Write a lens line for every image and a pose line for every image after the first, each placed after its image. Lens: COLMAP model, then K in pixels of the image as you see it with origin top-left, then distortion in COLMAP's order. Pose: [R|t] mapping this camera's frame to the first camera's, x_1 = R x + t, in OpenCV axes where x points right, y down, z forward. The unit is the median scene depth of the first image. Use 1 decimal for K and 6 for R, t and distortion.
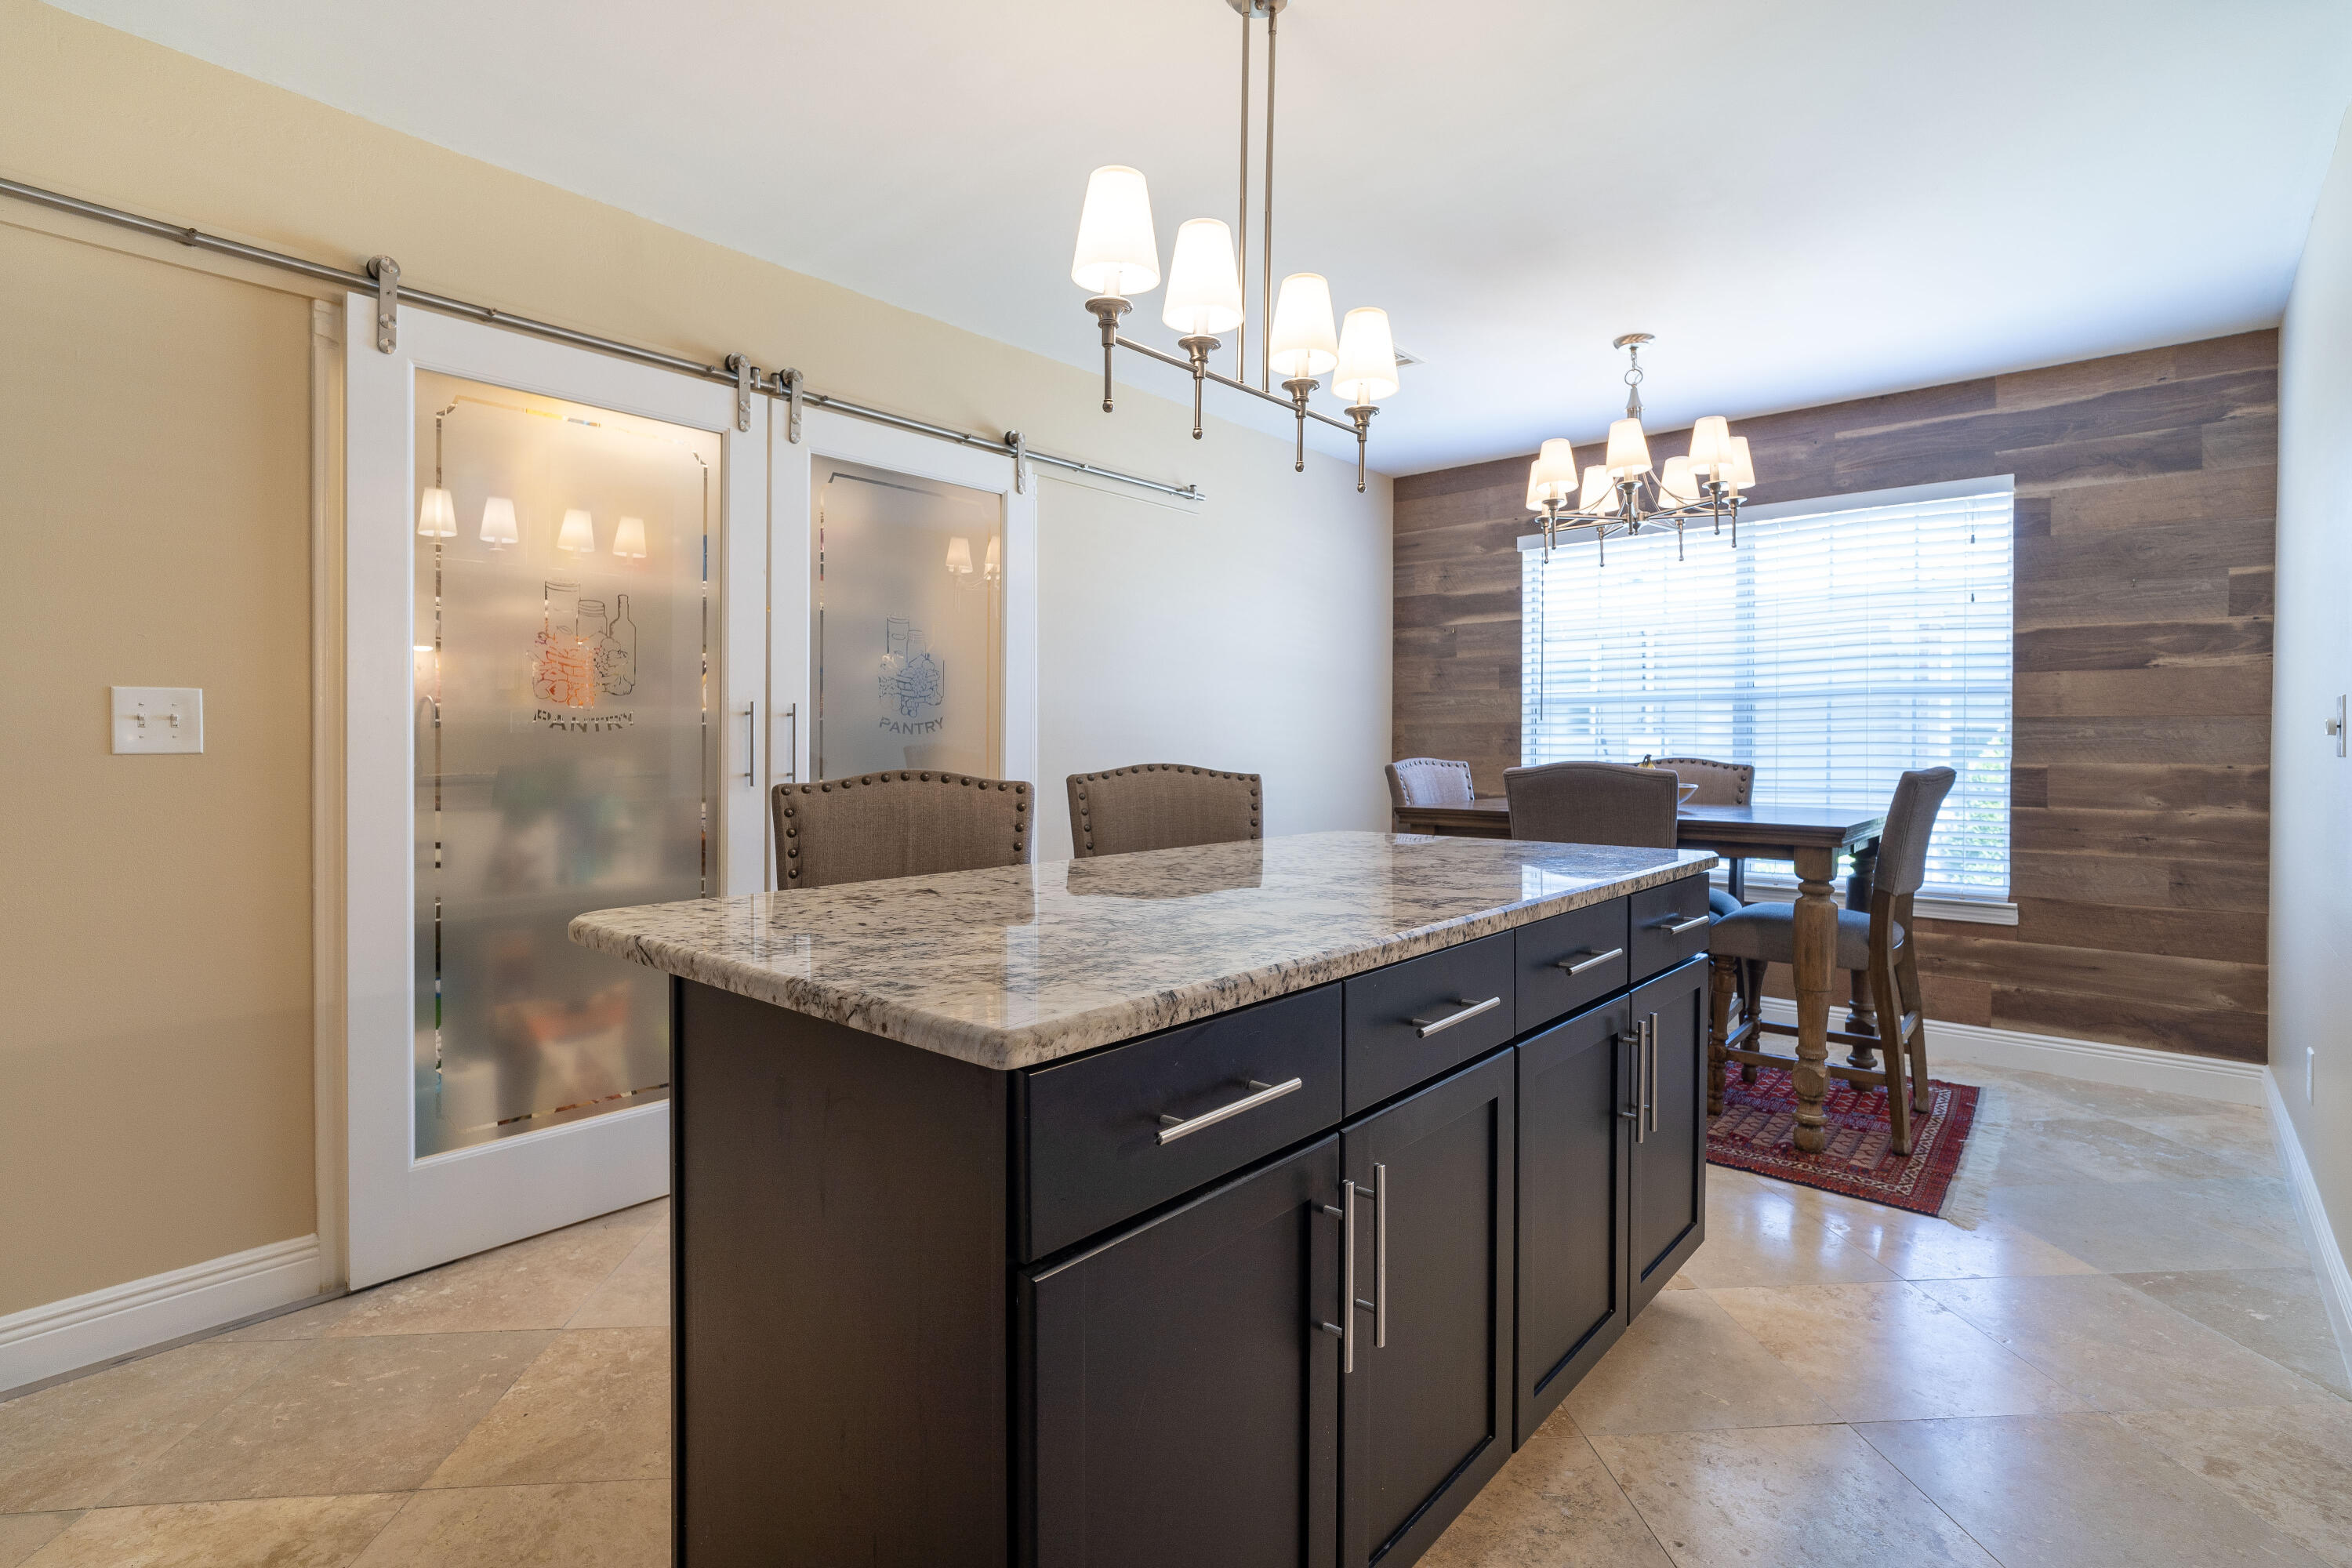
lens RADIAL K [[1144.3, 0, 1182.6], [0, 1144.3, 768.6], [0, 0, 1]] dist [-0.006493, 0.000095]
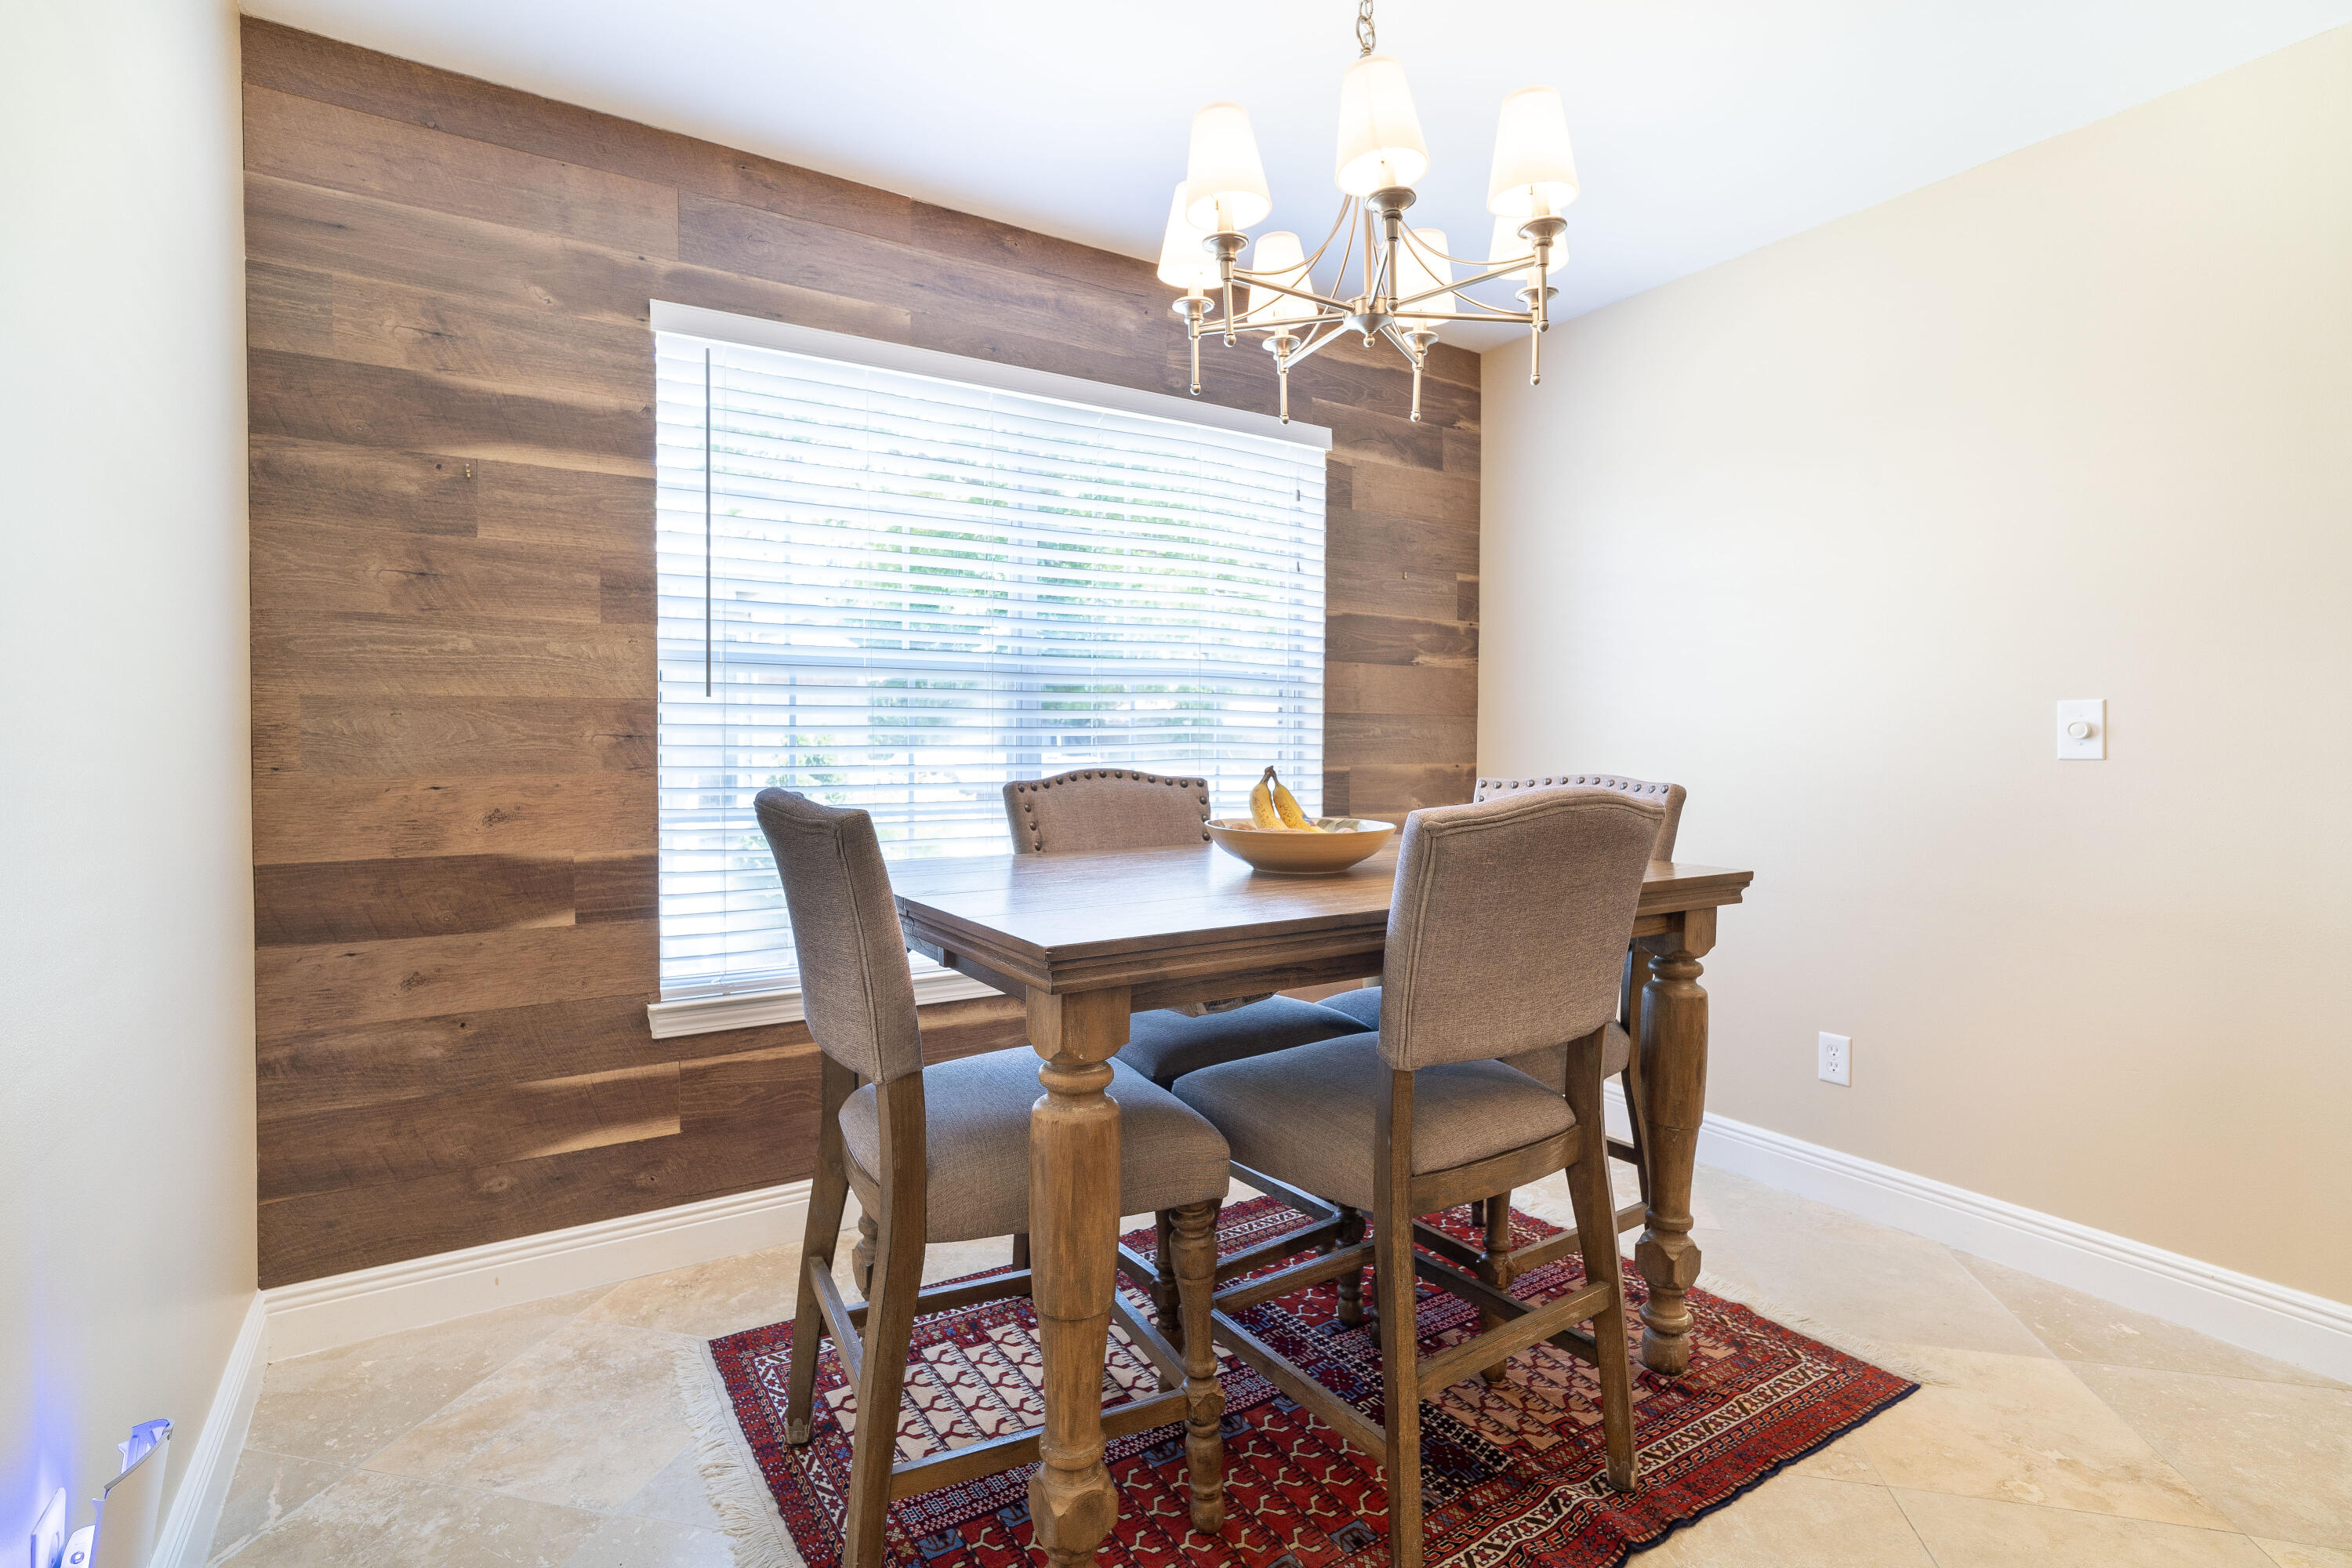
lens RADIAL K [[1144.3, 0, 1247.8], [0, 1144.3, 745.5], [0, 0, 1]] dist [-0.006493, 0.000095]
pose [[0.254471, -0.015741, 0.966952, -0.094924], [0.010554, 0.999853, 0.013499, -0.025360], [-0.967023, 0.006770, 0.254600, 0.649437]]
